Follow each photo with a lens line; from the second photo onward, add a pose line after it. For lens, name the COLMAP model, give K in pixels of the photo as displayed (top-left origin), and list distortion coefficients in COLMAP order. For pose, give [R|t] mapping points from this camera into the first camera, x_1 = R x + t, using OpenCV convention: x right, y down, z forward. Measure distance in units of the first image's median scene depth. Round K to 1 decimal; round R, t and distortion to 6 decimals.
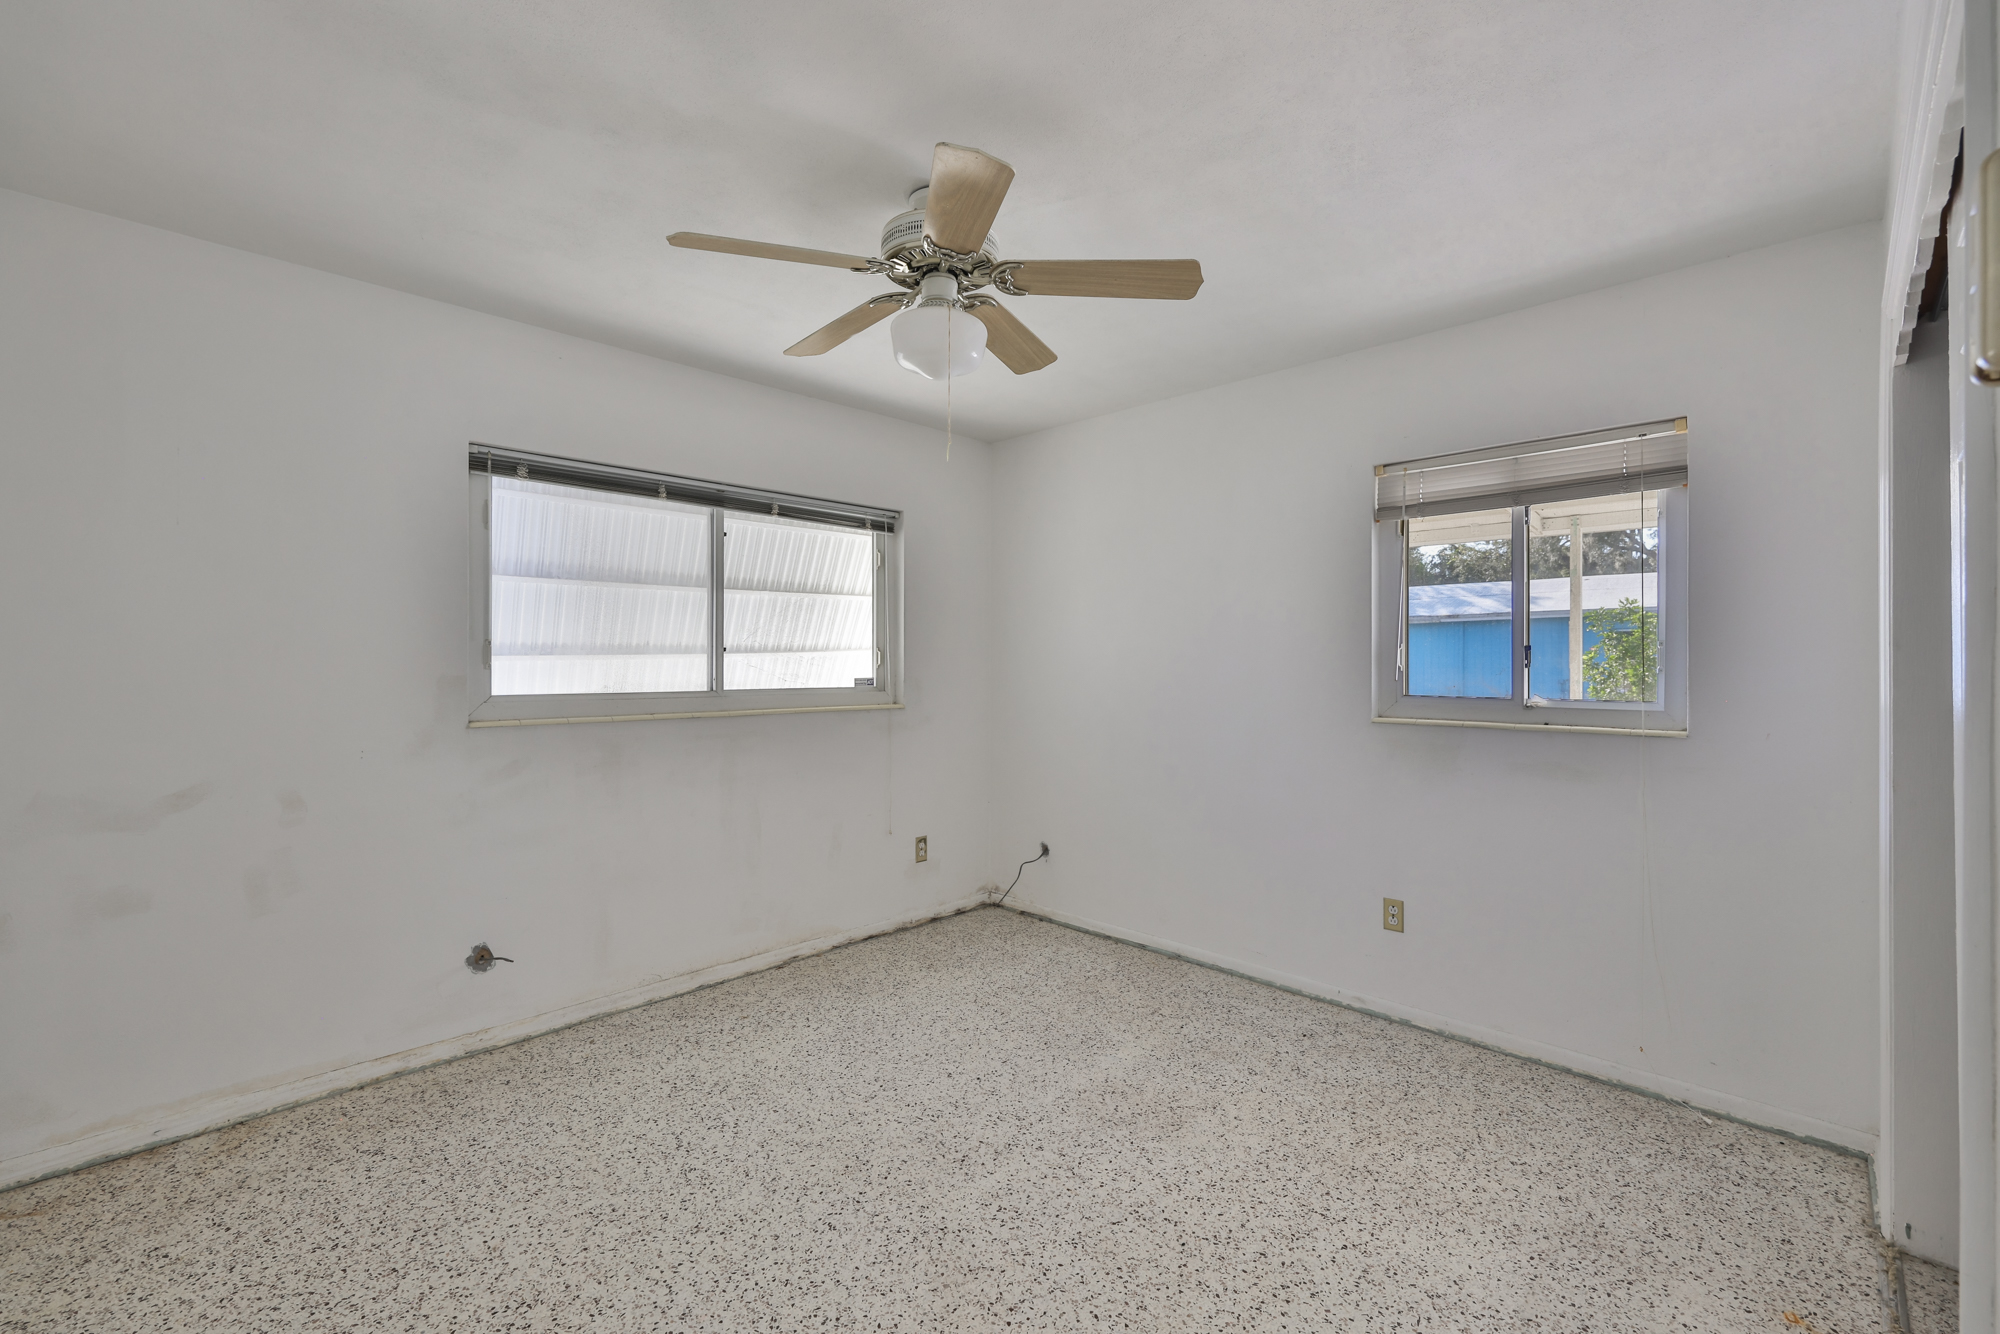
lens RADIAL K [[844.7, 0, 995.7], [0, 844.7, 669.8], [0, 0, 1]] dist [-0.000453, -0.000019]
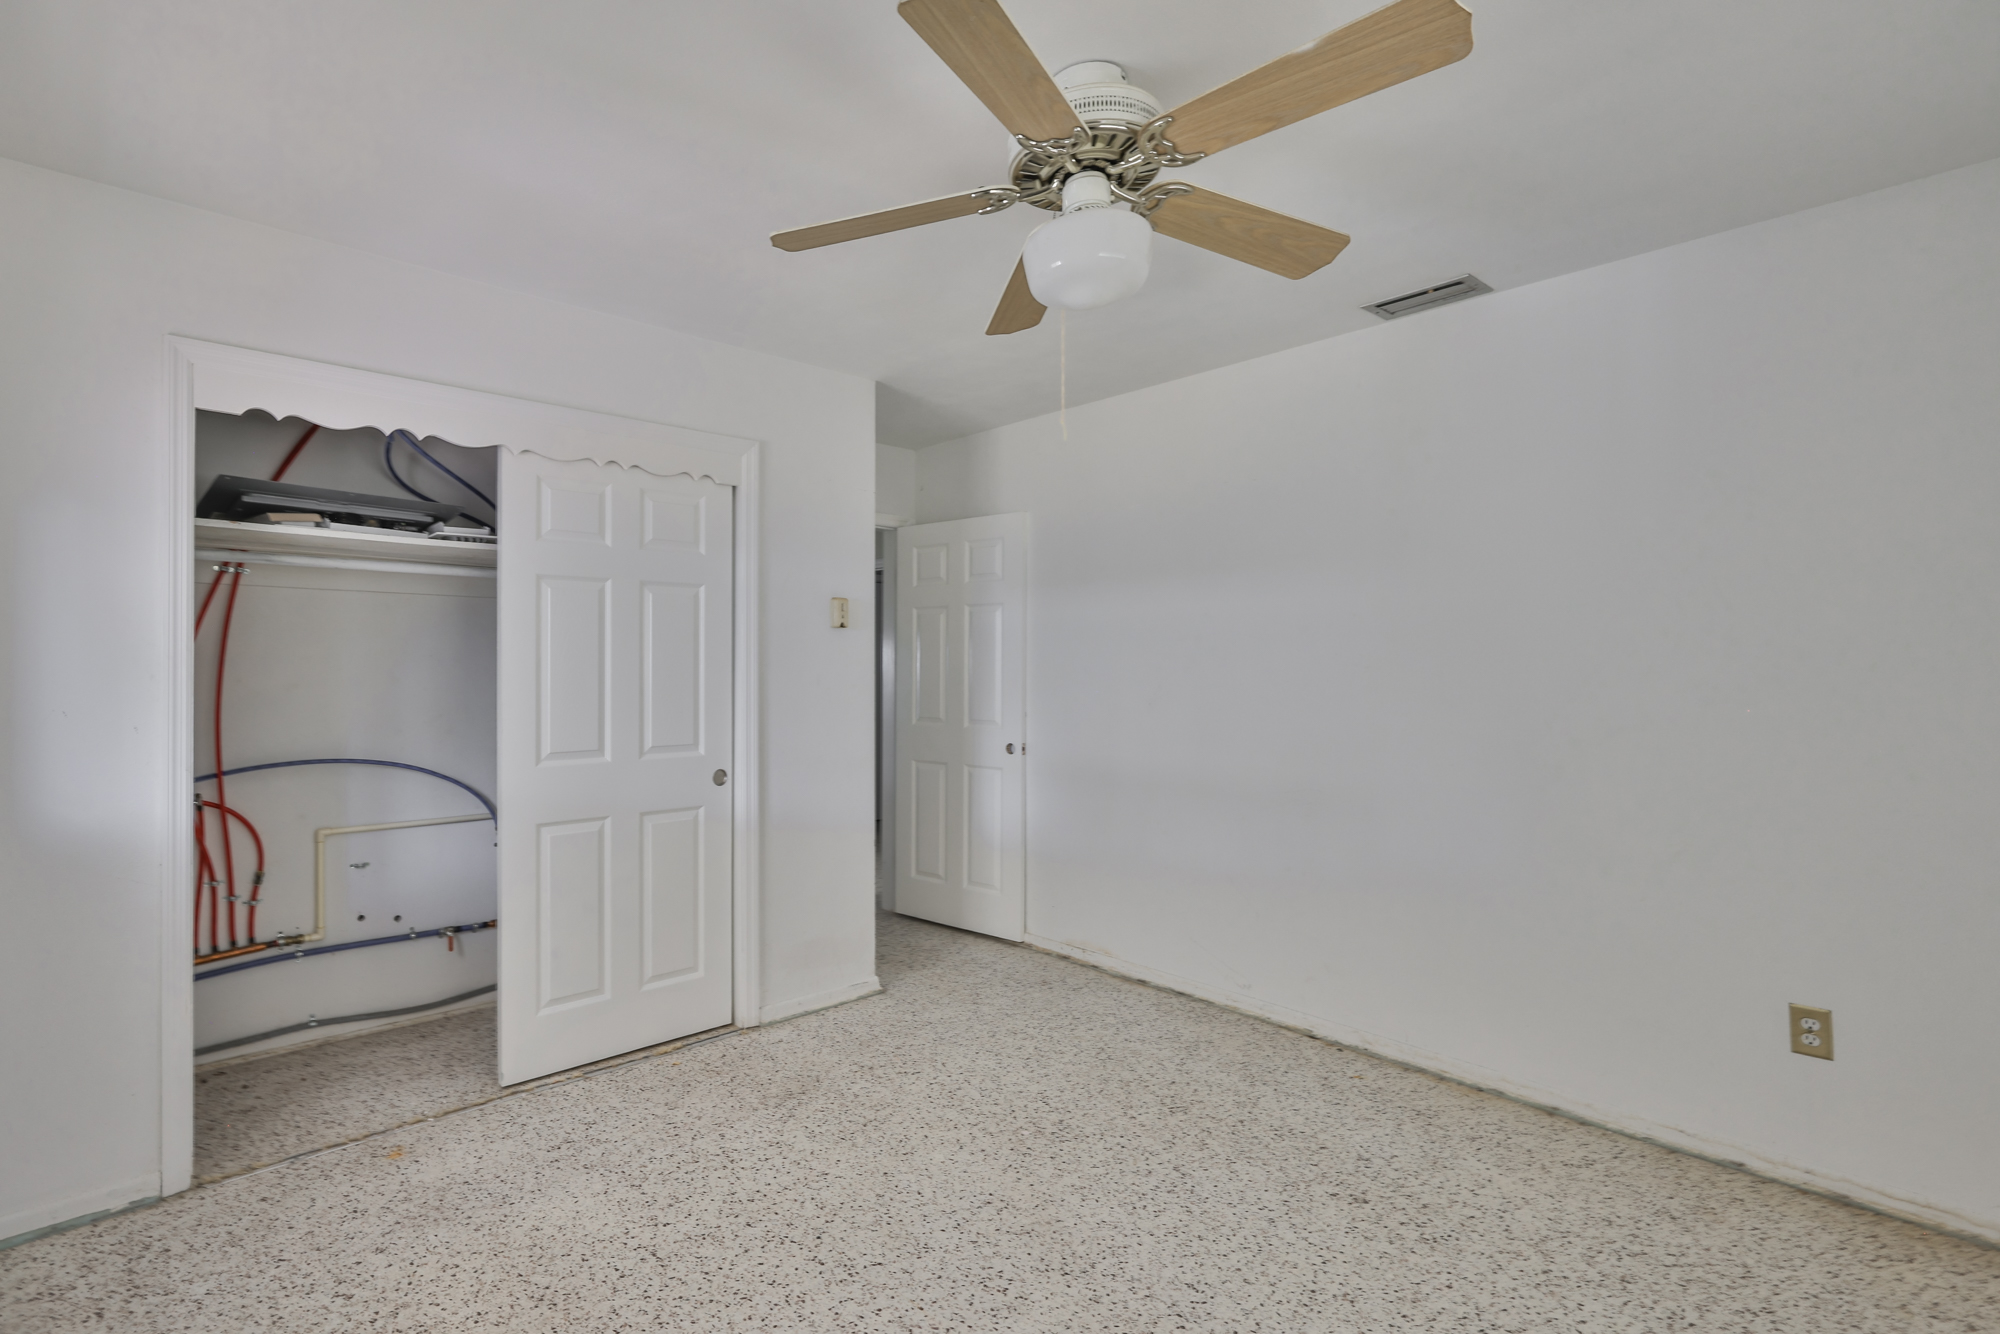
lens RADIAL K [[844.7, 0, 995.7], [0, 844.7, 669.8], [0, 0, 1]] dist [-0.000453, -0.000019]
pose [[-0.998990, 0.001468, -0.044916, 0.055859], [0.000960, 0.999935, 0.011328, -0.004239], [0.044930, 0.011274, -0.998927, 1.986100]]
